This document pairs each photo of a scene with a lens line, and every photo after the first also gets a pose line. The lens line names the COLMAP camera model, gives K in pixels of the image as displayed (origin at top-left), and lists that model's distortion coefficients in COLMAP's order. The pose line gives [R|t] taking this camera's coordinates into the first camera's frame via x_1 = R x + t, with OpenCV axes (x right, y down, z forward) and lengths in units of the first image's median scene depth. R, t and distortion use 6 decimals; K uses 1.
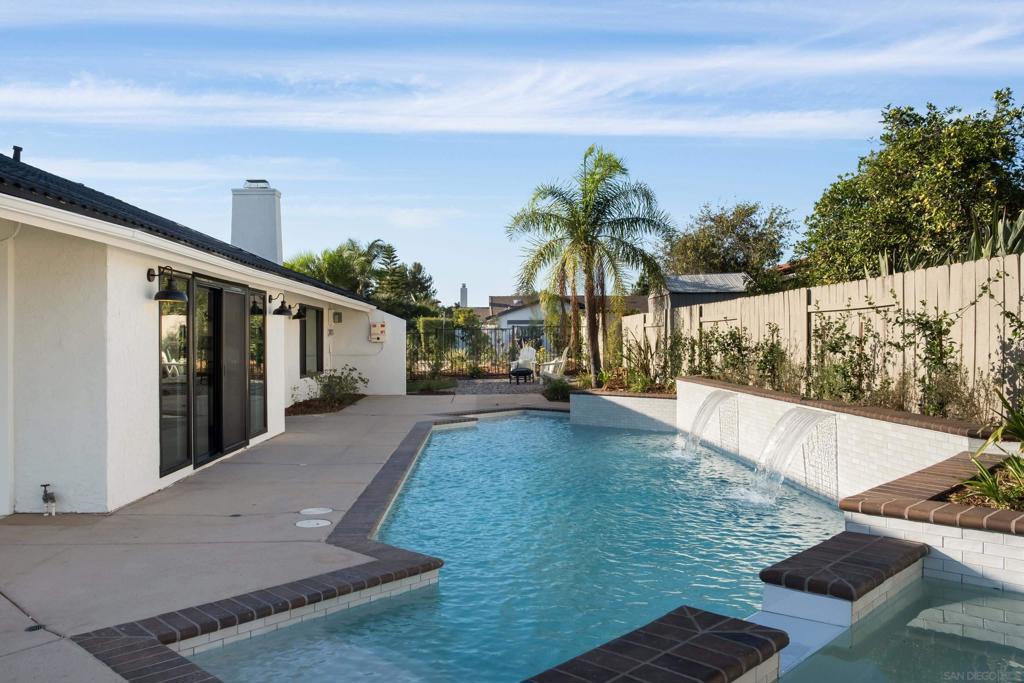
lens RADIAL K [[800.2, 0, 509.6], [0, 800.2, 343.1], [0, 0, 1]] dist [-0.035289, -0.002662]
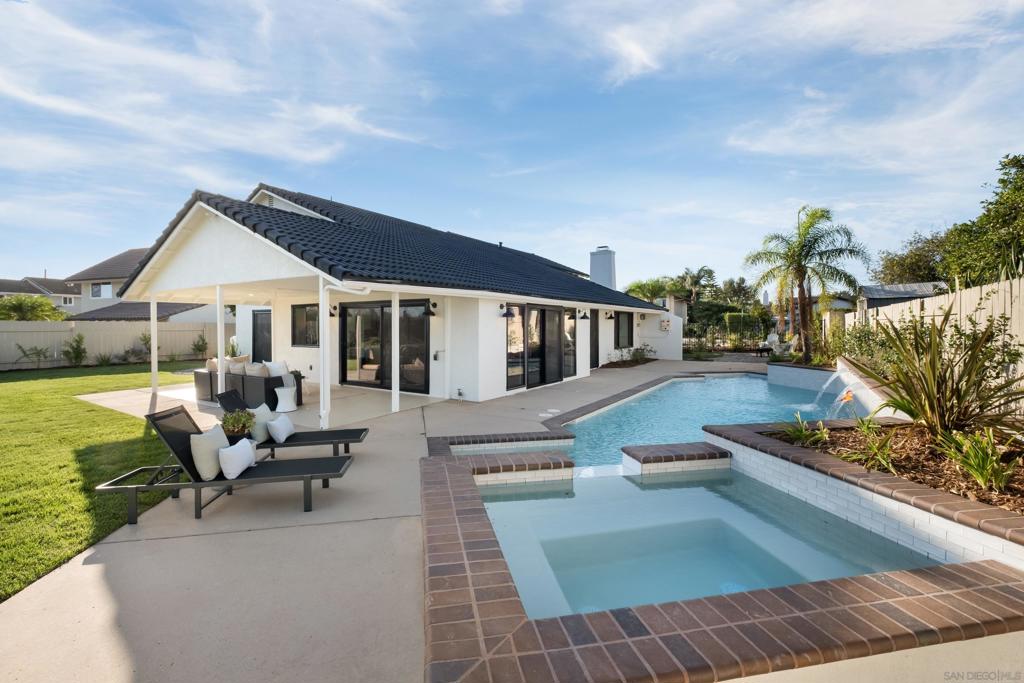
lens RADIAL K [[447.9, 0, 506.0], [0, 447.9, 339.0], [0, 0, 1]] dist [-0.008019, -0.000360]
pose [[0.824799, 0.018760, -0.565115, 0.120753], [-0.003968, 0.999617, 0.027392, -0.008884], [0.565412, -0.020350, 0.824557, -0.042320]]
